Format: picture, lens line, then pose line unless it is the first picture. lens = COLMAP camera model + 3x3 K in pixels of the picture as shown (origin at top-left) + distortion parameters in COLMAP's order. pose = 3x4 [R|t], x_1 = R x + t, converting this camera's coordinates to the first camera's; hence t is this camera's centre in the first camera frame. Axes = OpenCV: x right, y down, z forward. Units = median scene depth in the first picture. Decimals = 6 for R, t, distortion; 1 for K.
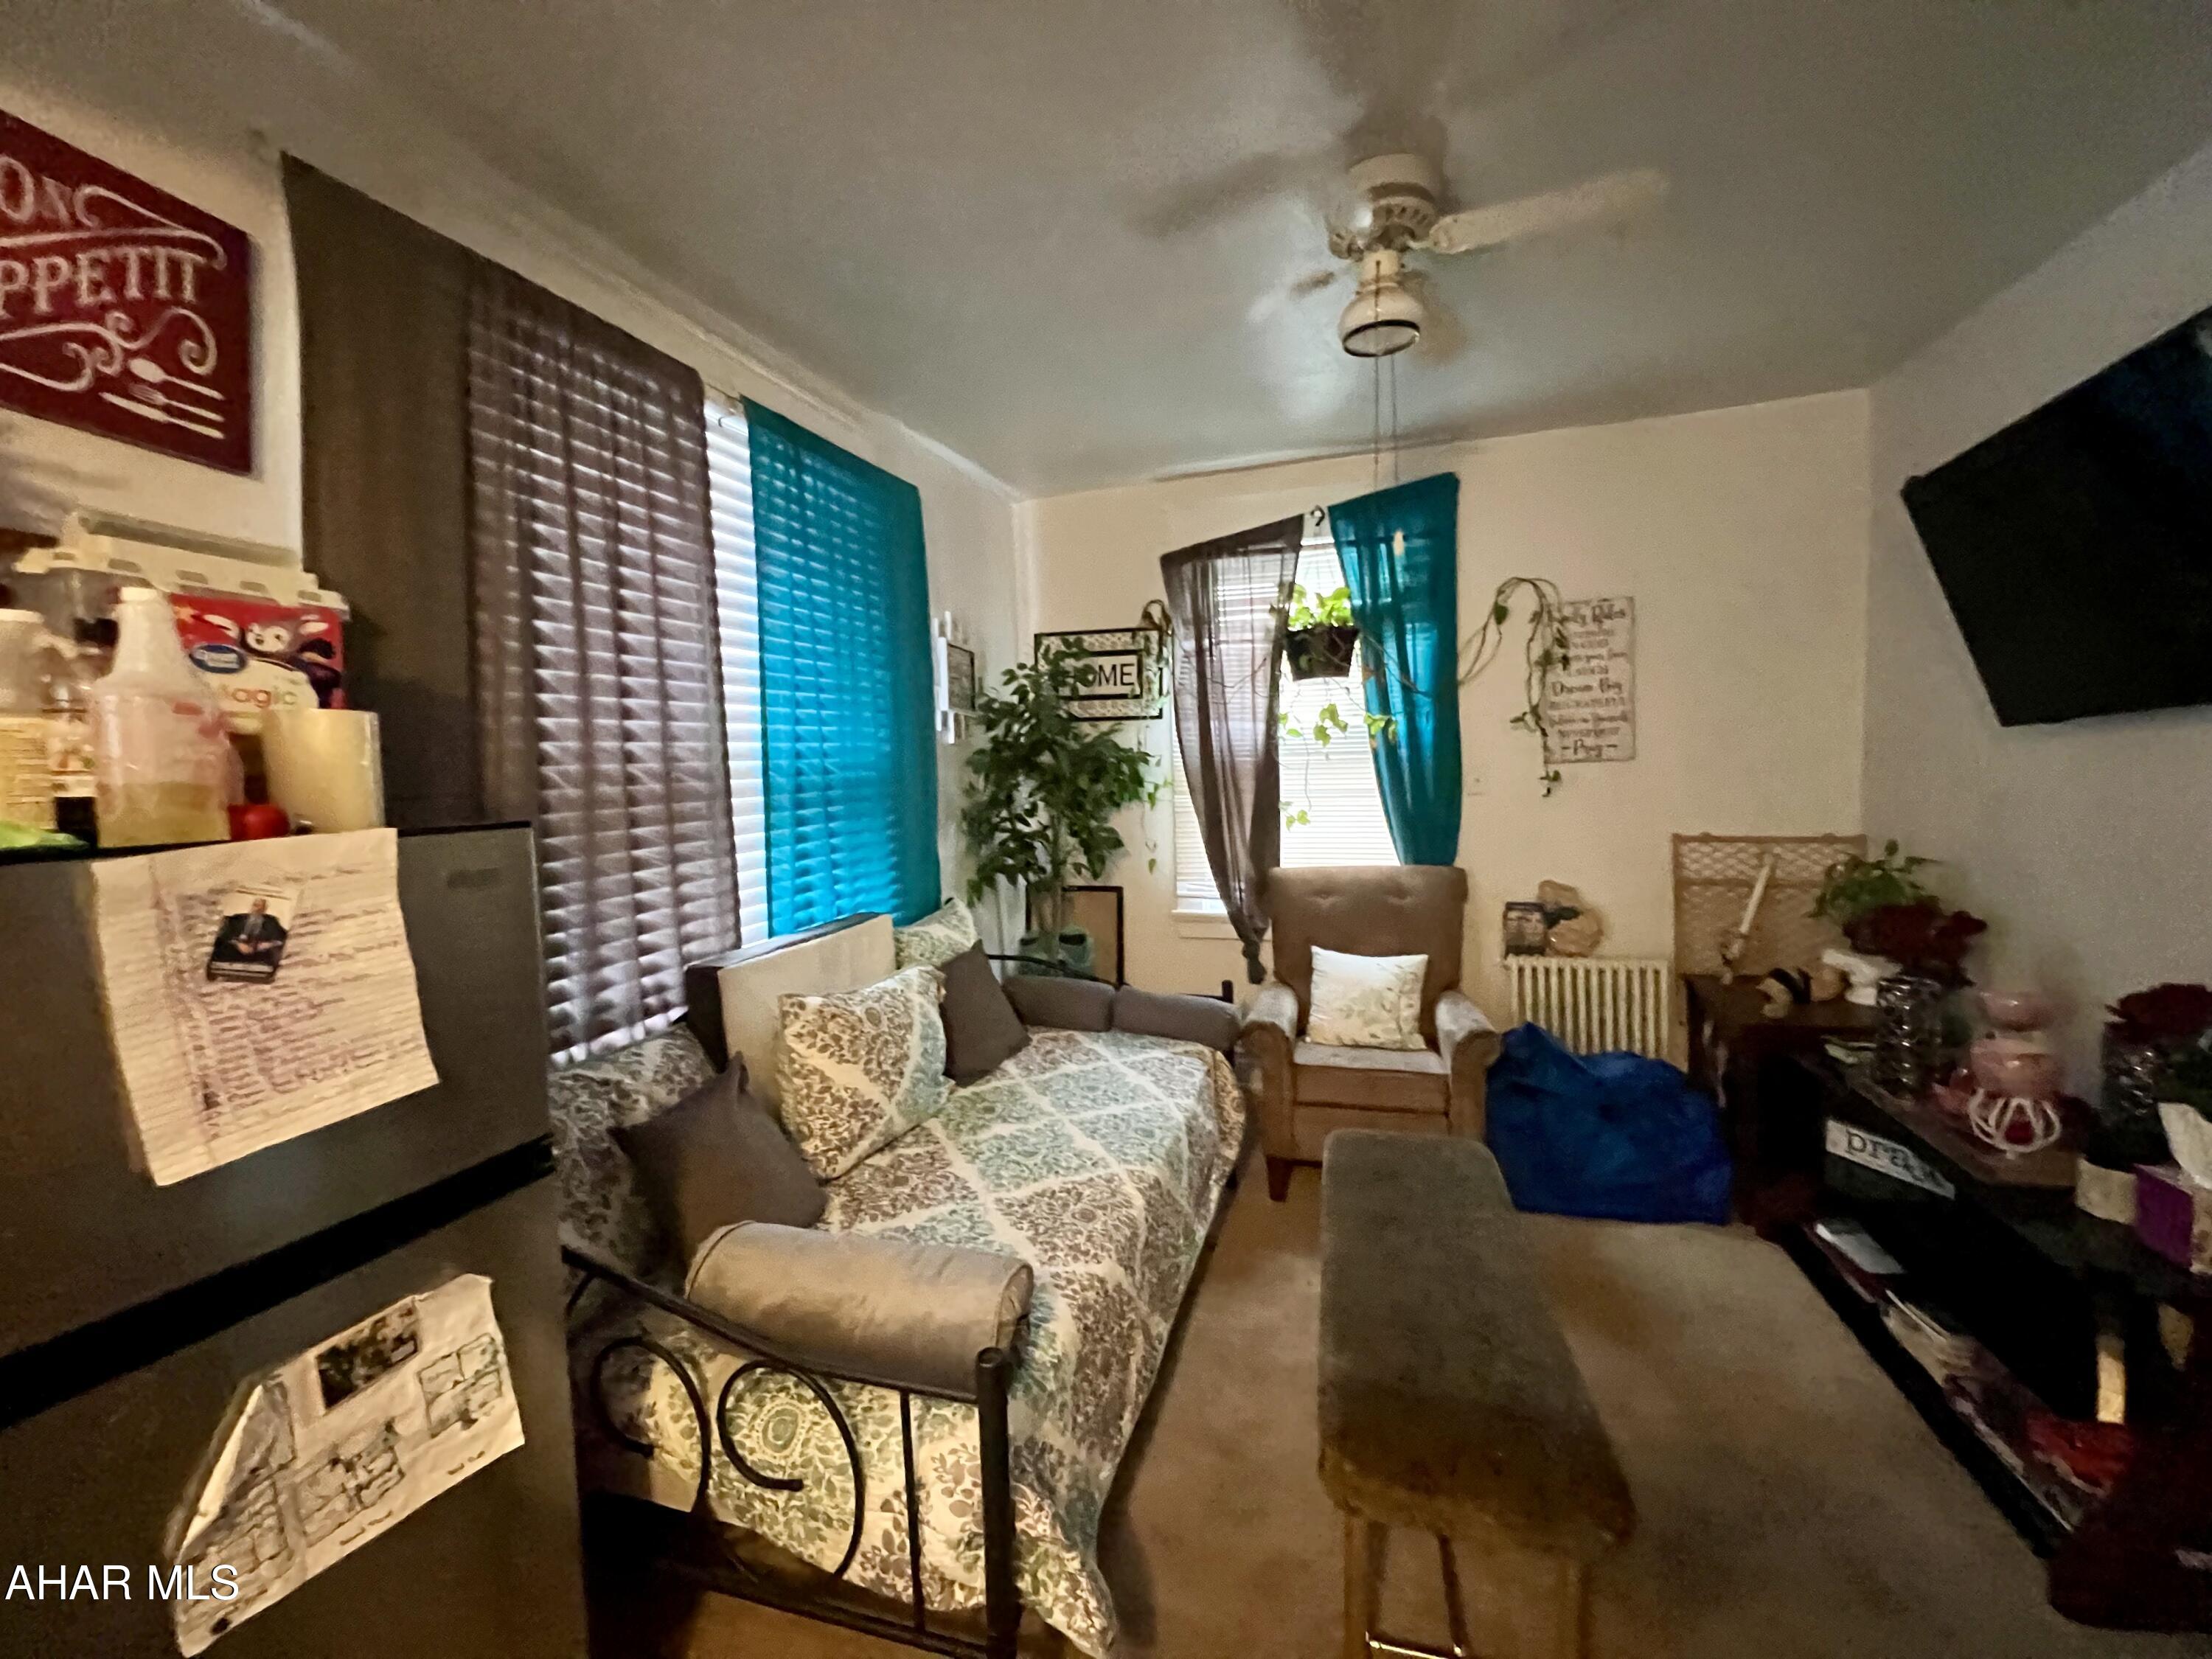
lens RADIAL K [[882.4, 0, 1106.7], [0, 882.4, 822.5], [0, 0, 1]] dist [-0.004002, 0.000688]
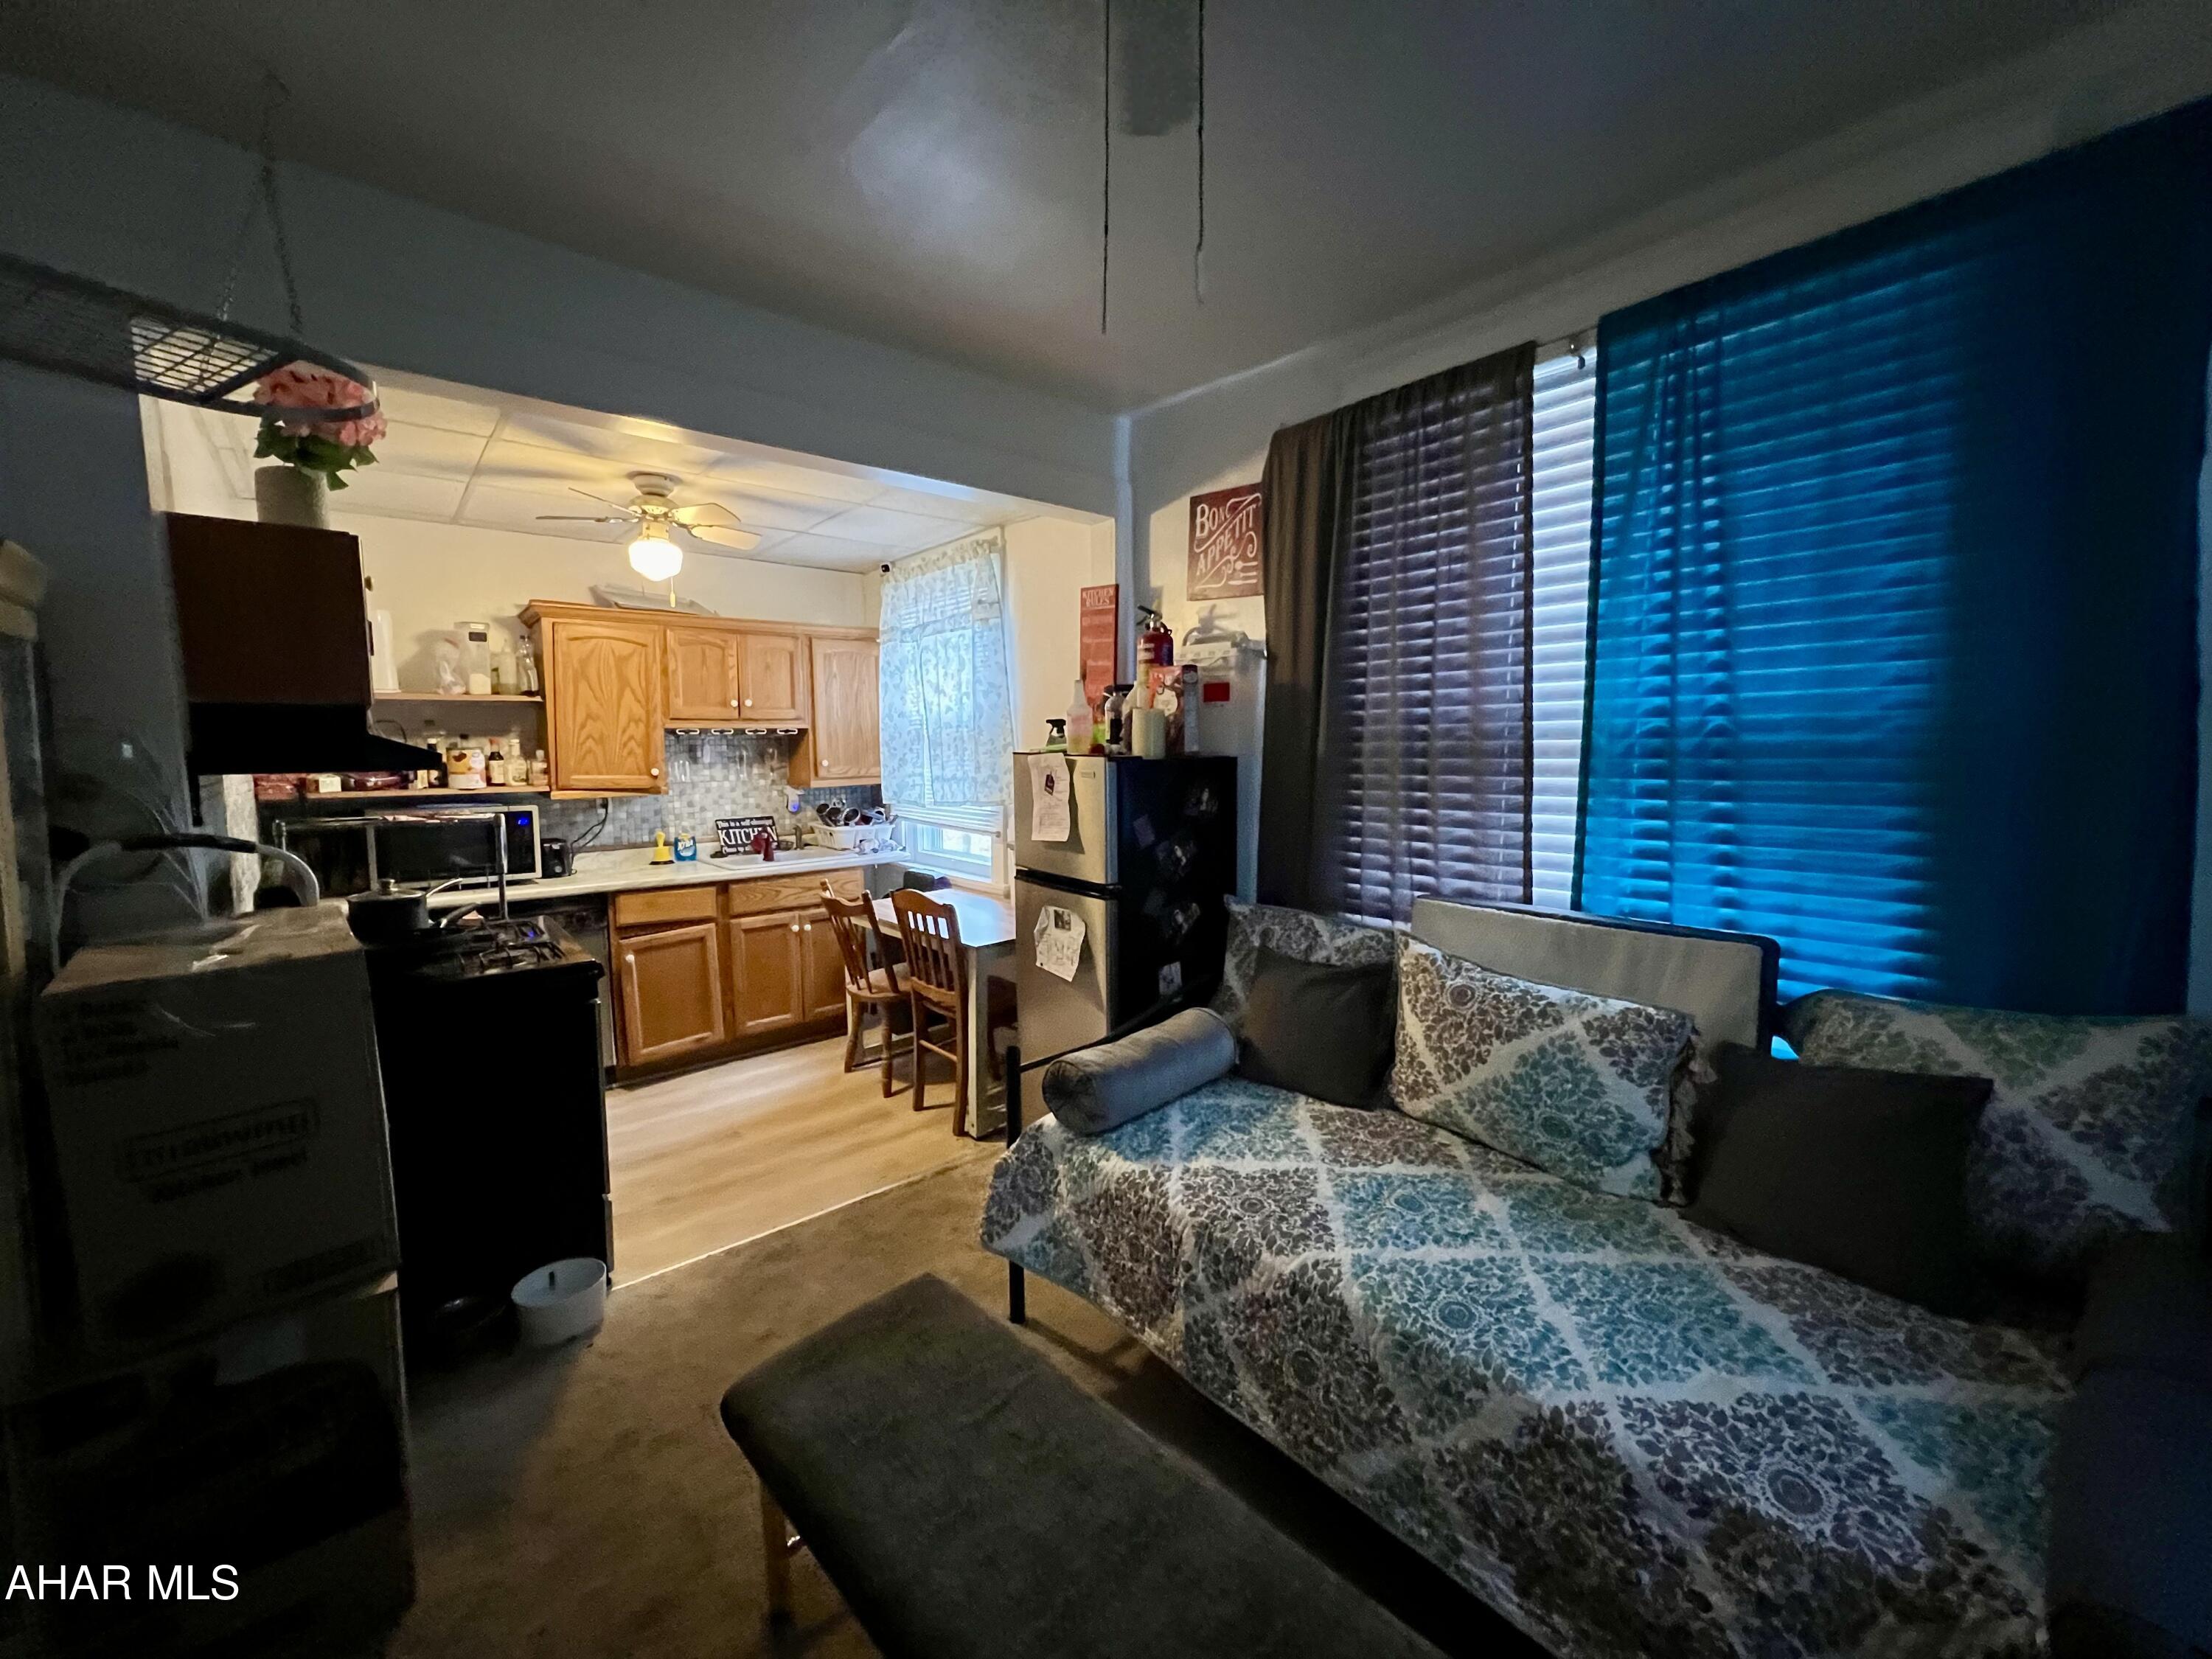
lens RADIAL K [[878.6, 0, 1108.4], [0, 878.6, 837.8], [0, 0, 1]] dist [-0.000459, -0.000214]
pose [[-0.519906, 0.124564, -0.845093, 0.571431], [-0.035800, 0.985264, 0.167249, -0.073057], [0.853473, 0.117208, -0.507785, 0.912826]]
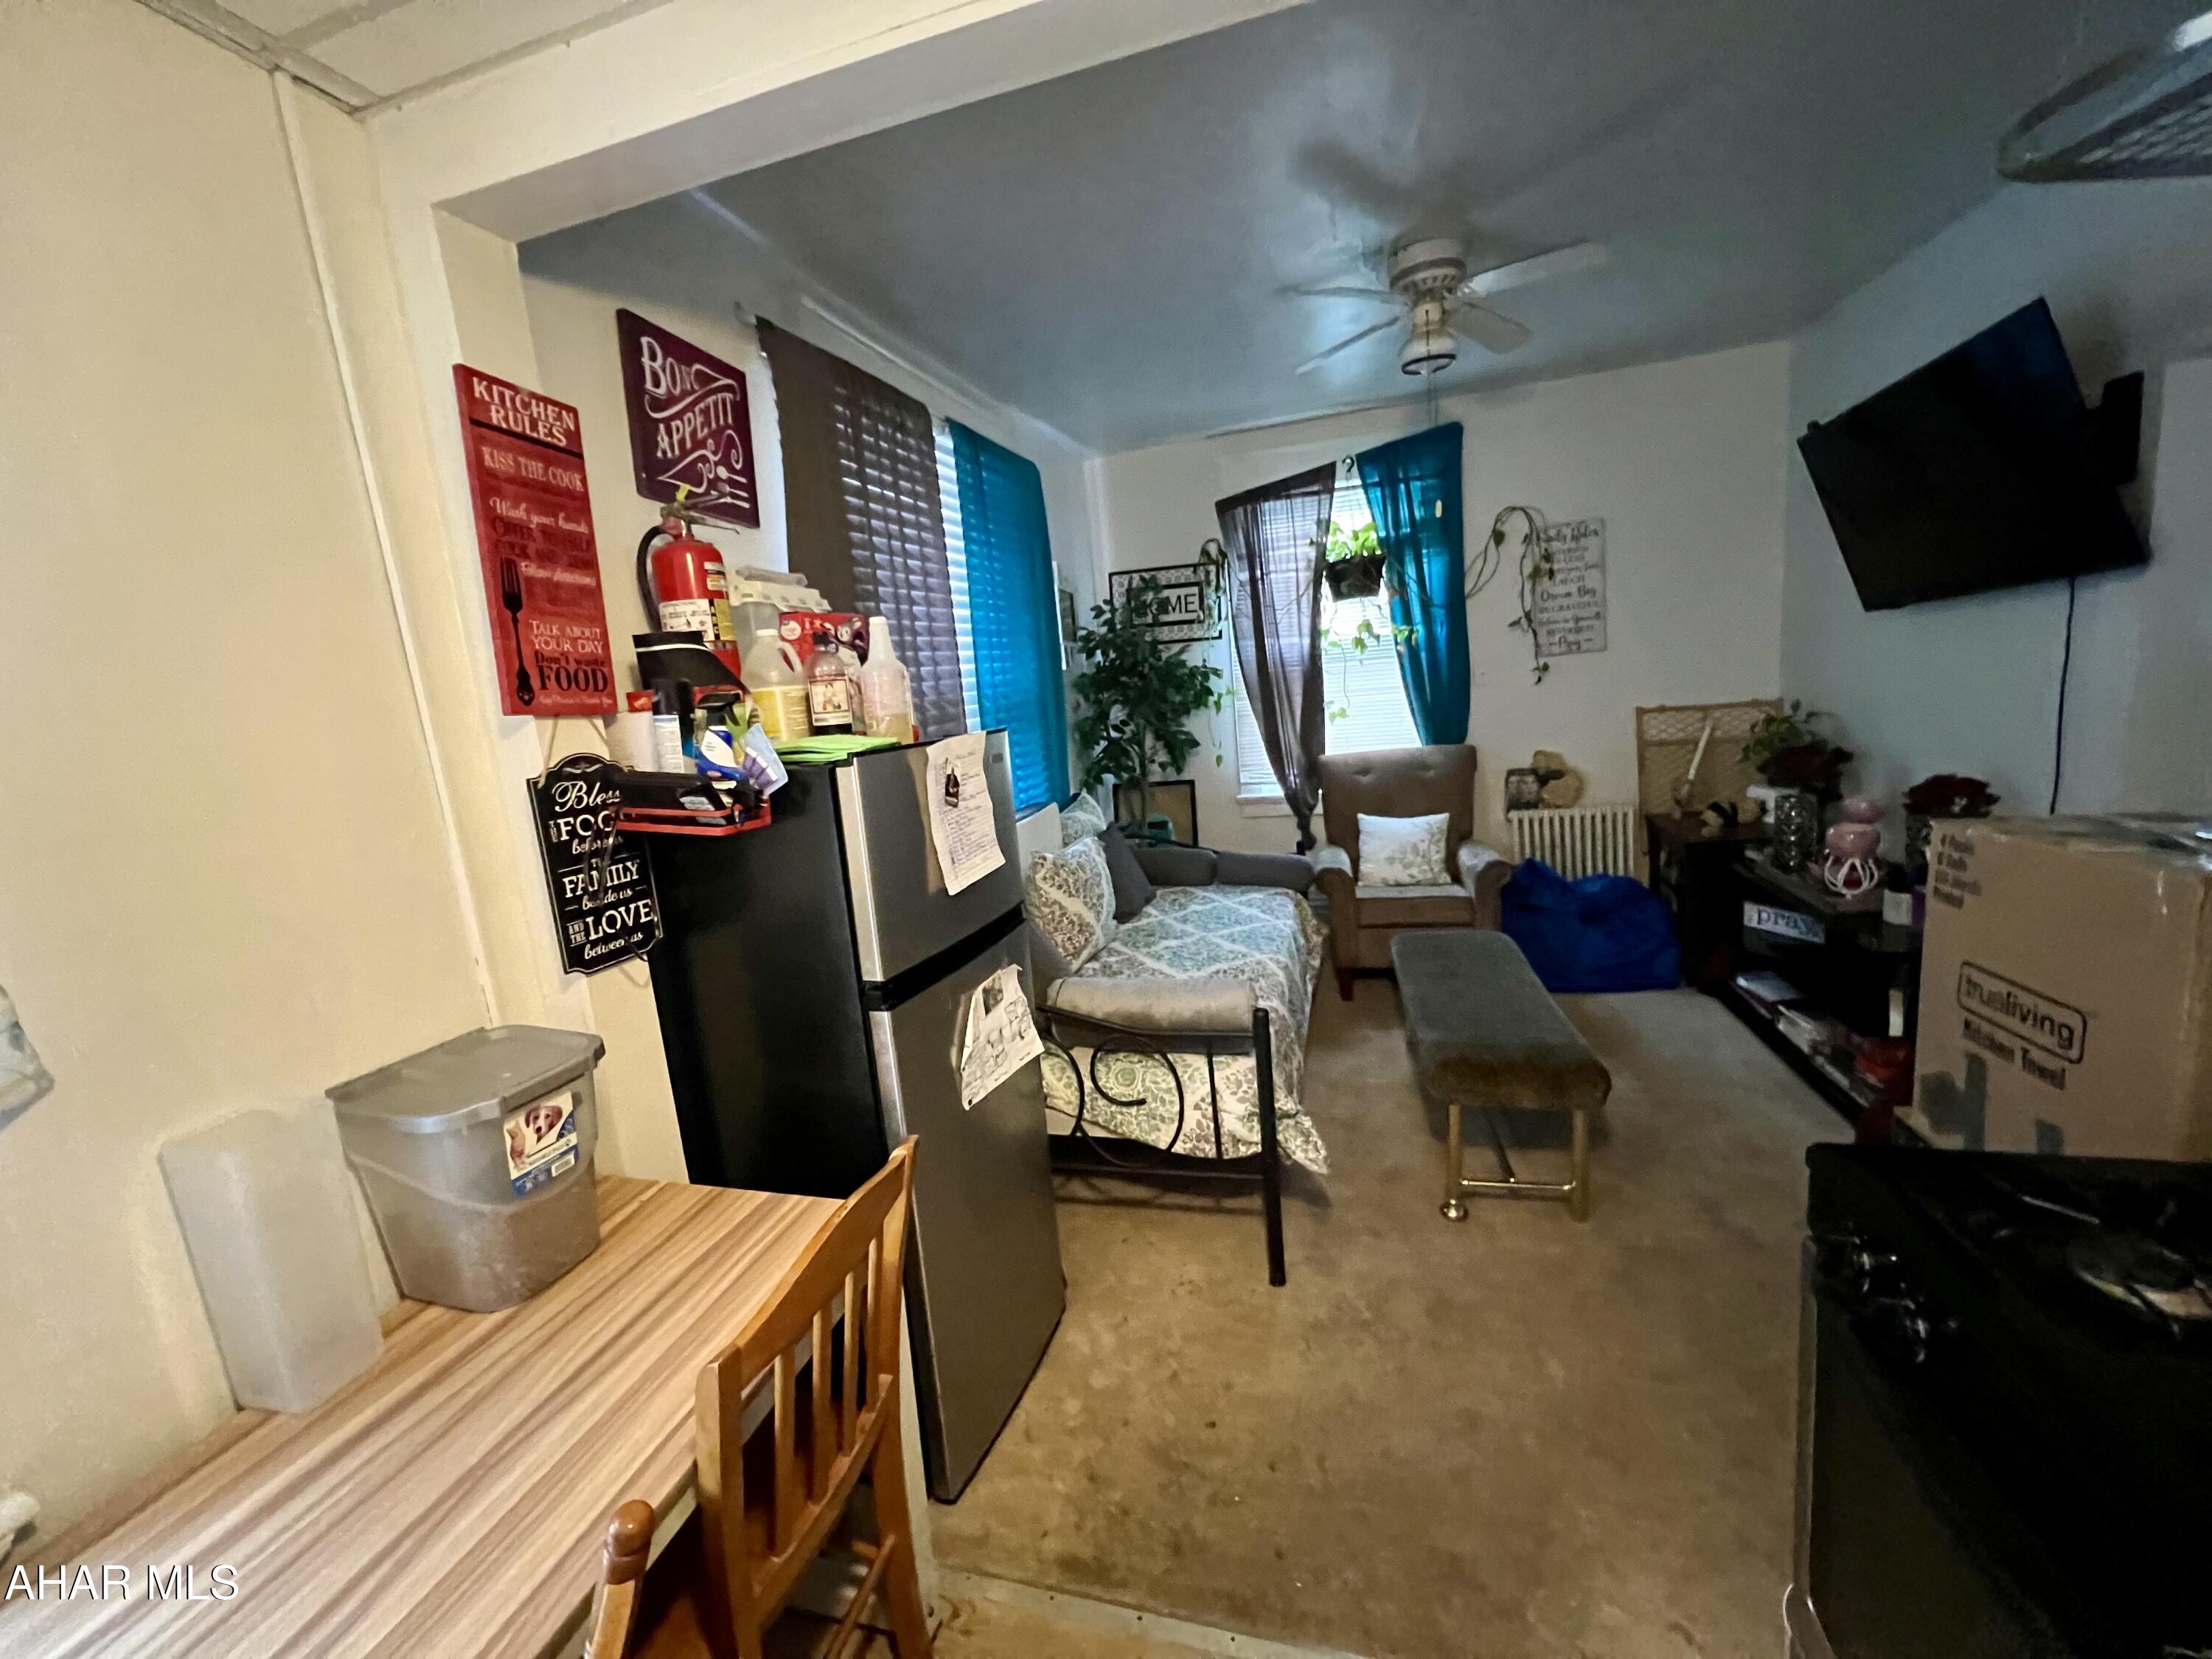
lens RADIAL K [[882.4, 0, 1107.3], [0, 882.4, 820.6], [0, 0, 1]] dist [-0.004002, 0.000688]
pose [[0.997671, -0.064585, 0.021949, -0.201308], [0.062298, 0.993767, 0.092440, 0.013339], [-0.027783, -0.090857, 0.995476, -0.330992]]
